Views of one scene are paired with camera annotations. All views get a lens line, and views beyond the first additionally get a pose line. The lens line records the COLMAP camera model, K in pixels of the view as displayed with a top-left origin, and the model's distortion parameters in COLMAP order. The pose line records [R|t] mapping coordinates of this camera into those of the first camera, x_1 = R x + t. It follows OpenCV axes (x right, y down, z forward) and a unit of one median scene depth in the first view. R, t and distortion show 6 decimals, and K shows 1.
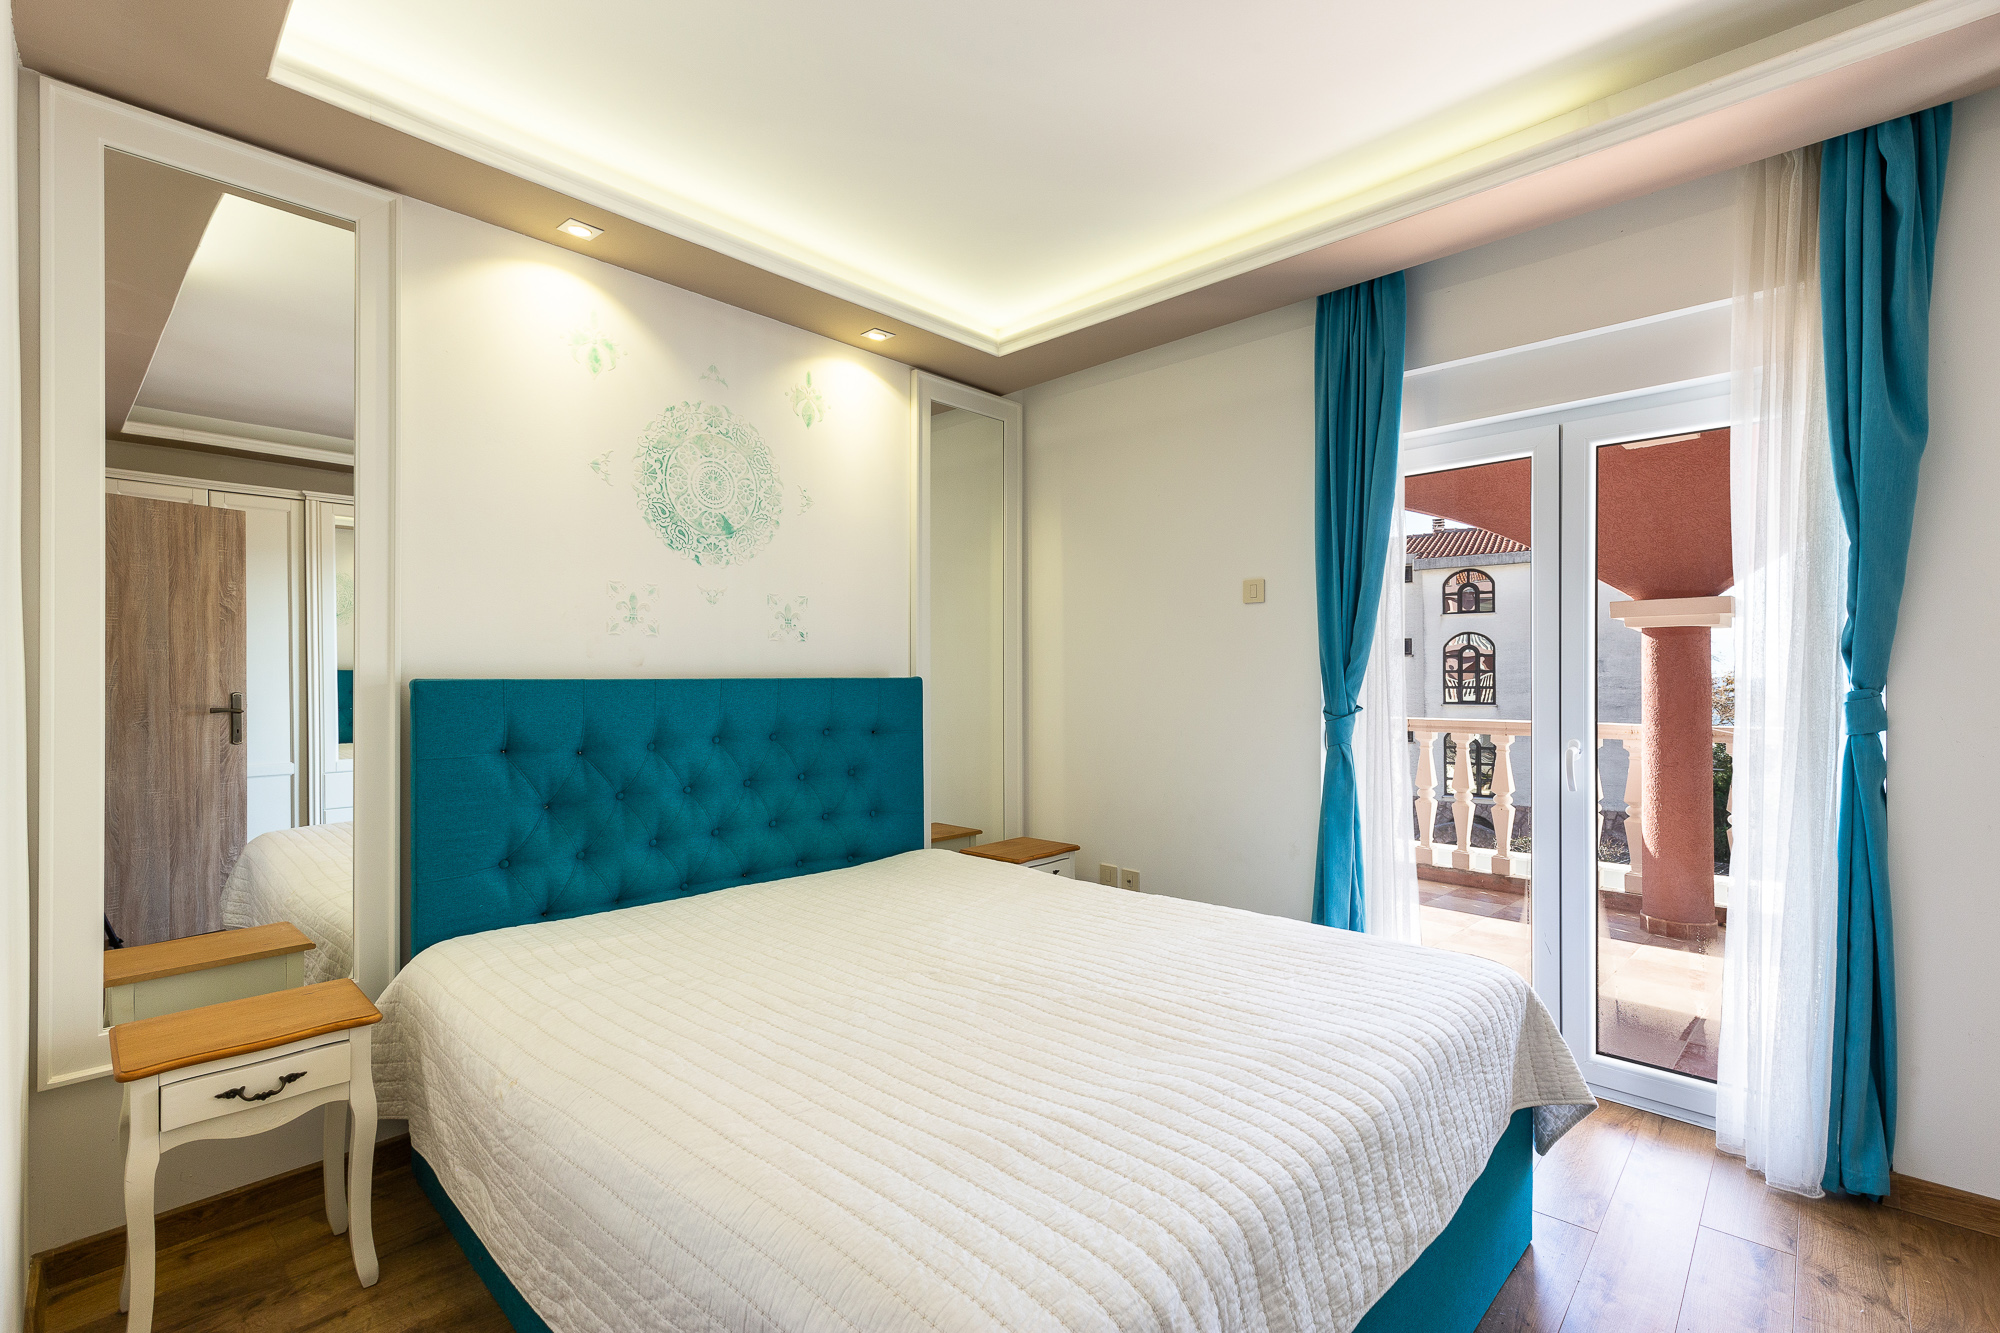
lens RADIAL K [[886.9, 0, 1000.0], [0, 886.9, 666.5], [0, 0, 1]] dist [0.002549, -0.000110]
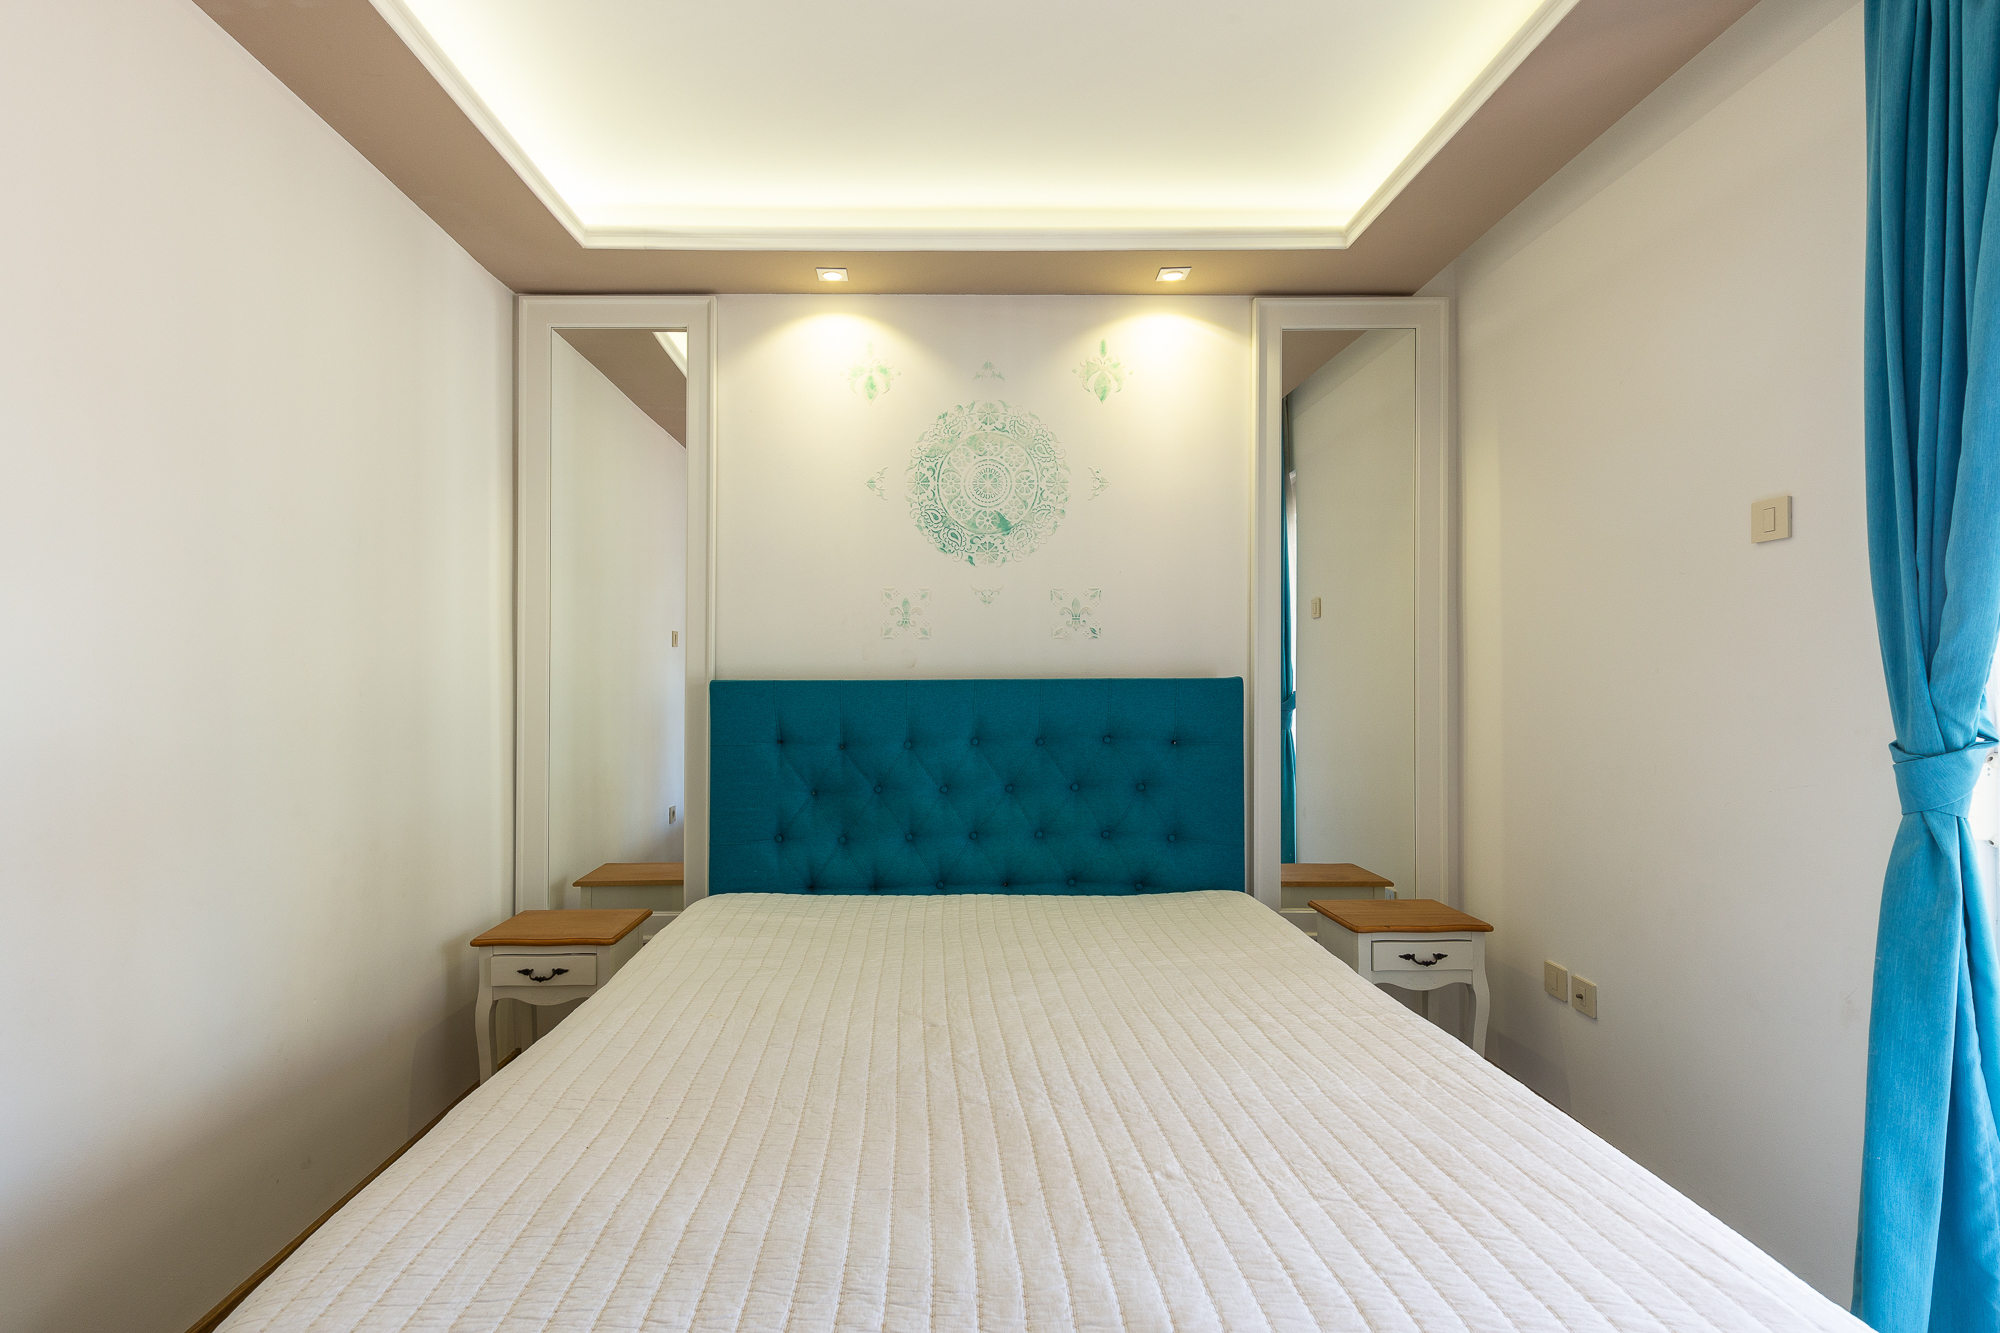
lens RADIAL K [[911.8, 0, 934.9], [0, 911.8, 662.2], [0, 0, 1]] dist [0.009993, -0.000177]
pose [[0.696989, -0.014014, -0.716945, 0.375334], [0.011545, 0.999899, -0.008321, 0.002501], [0.716989, -0.002477, 0.697080, 0.260146]]
